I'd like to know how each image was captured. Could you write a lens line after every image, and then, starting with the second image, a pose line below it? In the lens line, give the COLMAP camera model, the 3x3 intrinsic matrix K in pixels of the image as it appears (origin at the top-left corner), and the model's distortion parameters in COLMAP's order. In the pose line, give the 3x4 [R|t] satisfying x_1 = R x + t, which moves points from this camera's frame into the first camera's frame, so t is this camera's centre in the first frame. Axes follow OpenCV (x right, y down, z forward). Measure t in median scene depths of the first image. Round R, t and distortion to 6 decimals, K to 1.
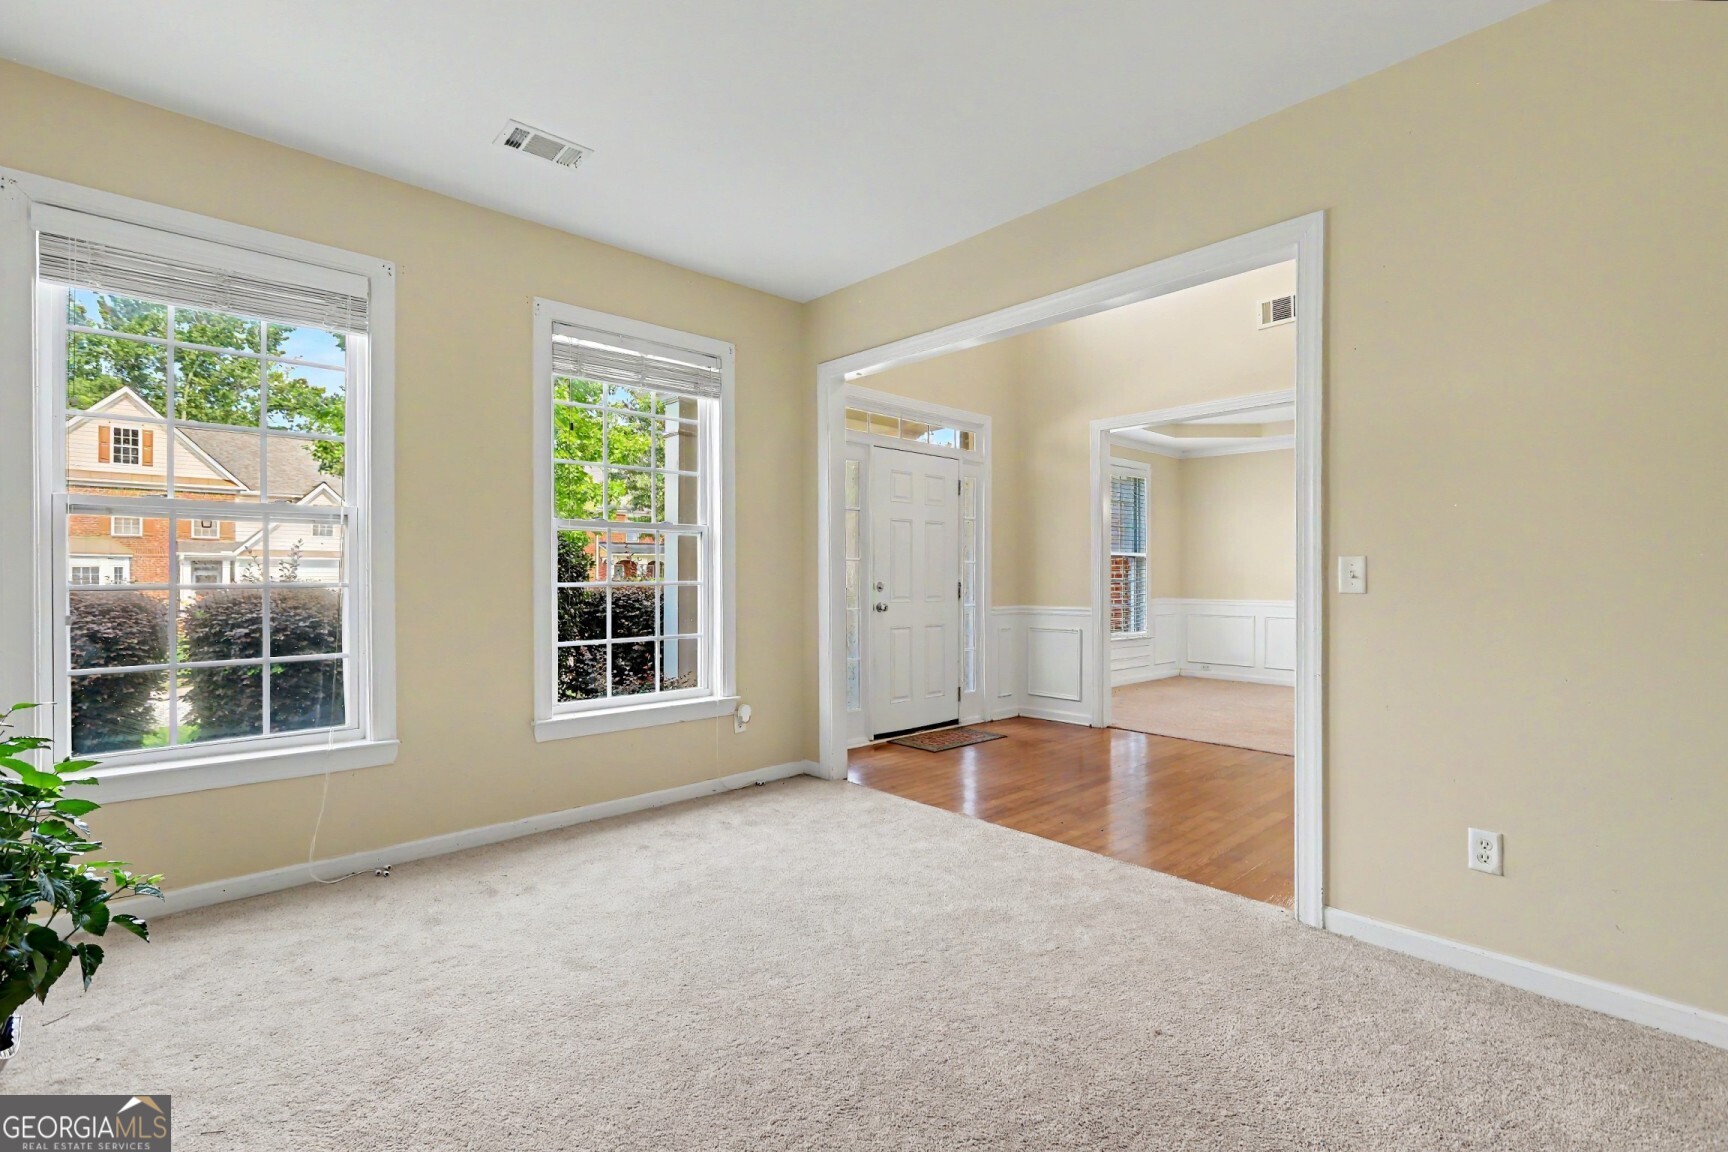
lens RADIAL K [[760.5, 0, 864.0], [0, 760.5, 576.0], [0, 0, 1]] dist [-0.003033, -0.000126]
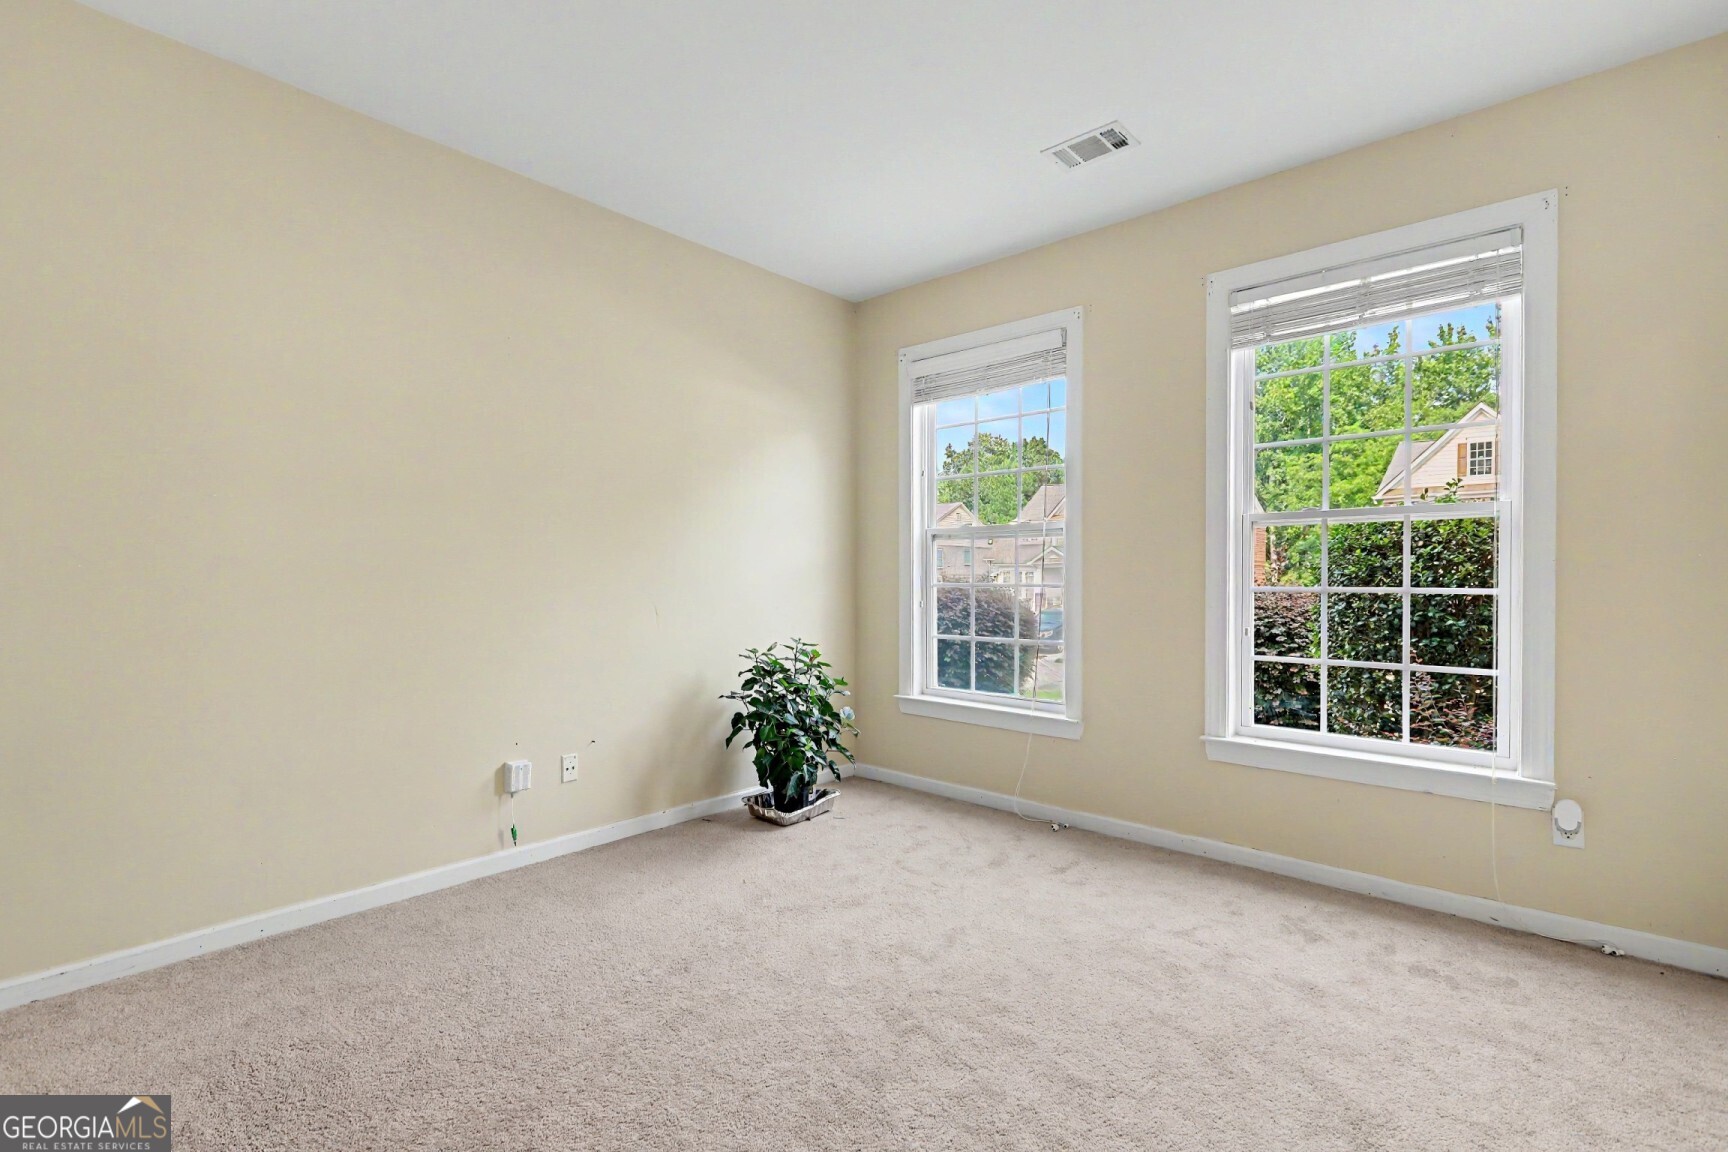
lens RADIAL K [[772.1, 0, 859.8], [0, 772.1, 581.7], [0, 0, 1]] dist [-0.001471, 0.000410]
pose [[0.101523, 0.006057, -0.994815, 0.436381], [-0.004615, 0.999974, 0.005618, 0.000608], [0.994822, 0.004021, 0.101549, 0.464530]]
